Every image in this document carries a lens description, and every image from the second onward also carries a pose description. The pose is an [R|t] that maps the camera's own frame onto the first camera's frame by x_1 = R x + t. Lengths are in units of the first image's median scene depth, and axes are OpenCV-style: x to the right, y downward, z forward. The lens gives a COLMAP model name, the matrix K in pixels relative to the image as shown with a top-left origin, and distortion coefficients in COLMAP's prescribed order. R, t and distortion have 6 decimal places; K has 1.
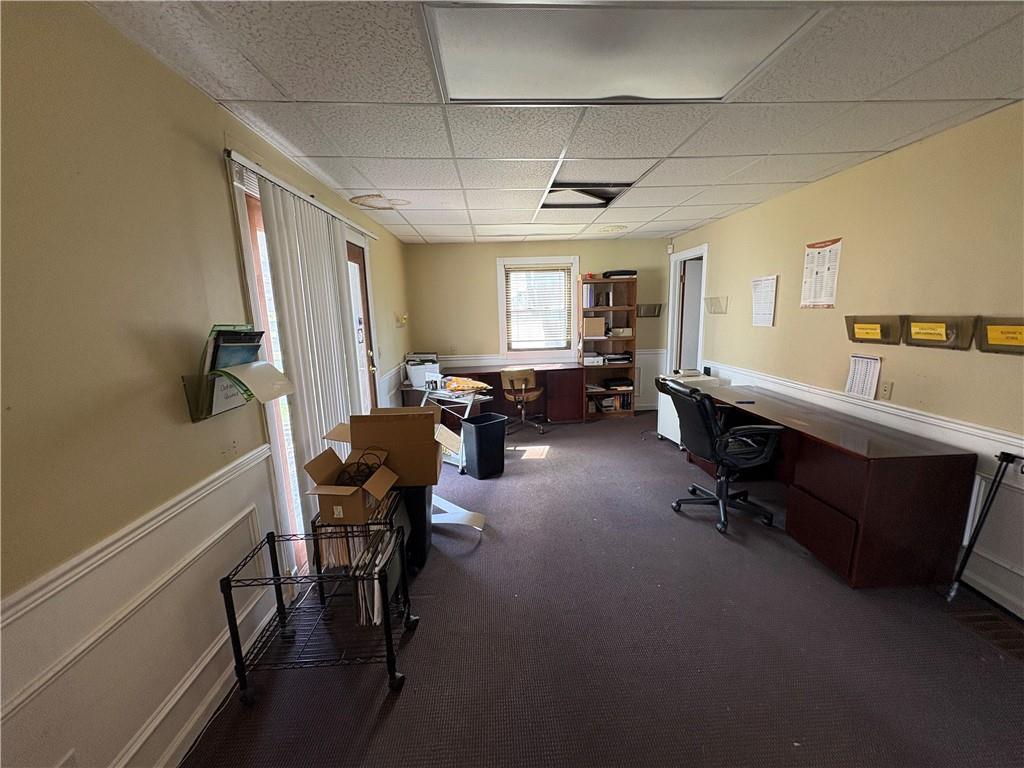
lens RADIAL K [[406.2, 0, 512.5], [0, 406.2, 385.2], [0, 0, 1]] dist [0.000301, -0.000736]
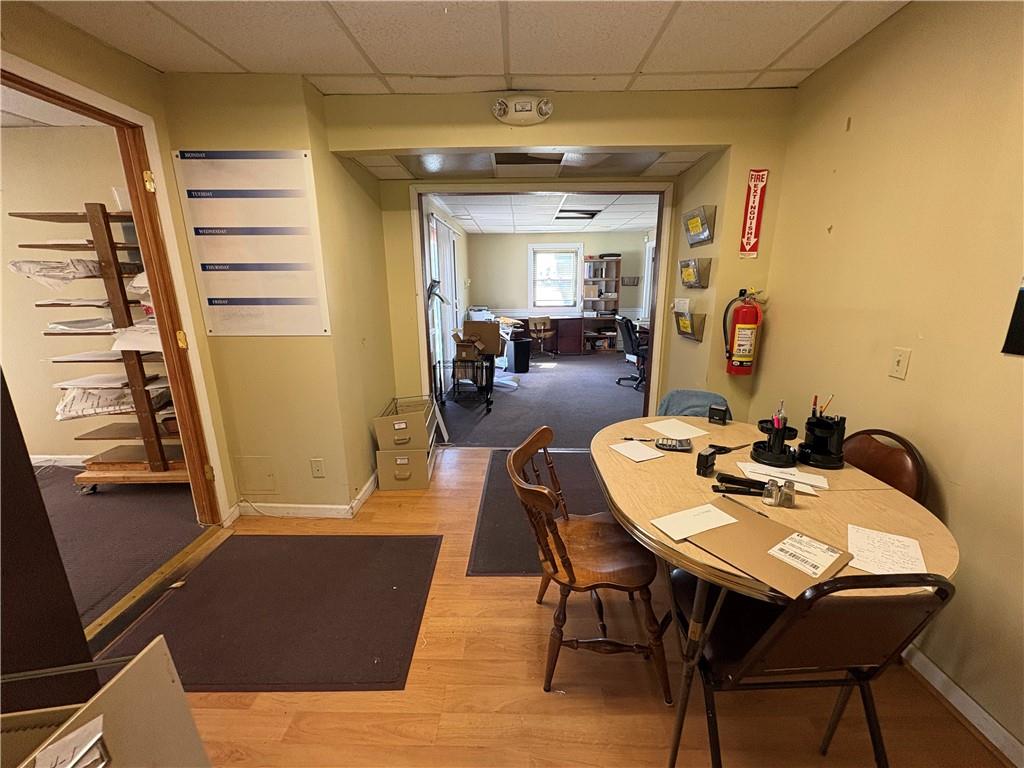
lens RADIAL K [[406.2, 0, 514.5], [0, 406.2, 381.6], [0, 0, 1]] dist [0.000301, -0.000736]
pose [[0.997954, 0.032236, -0.055219, 0.010793], [-0.029305, 0.998159, 0.053096, 0.118481], [0.056829, -0.051369, 0.997062, -0.532386]]
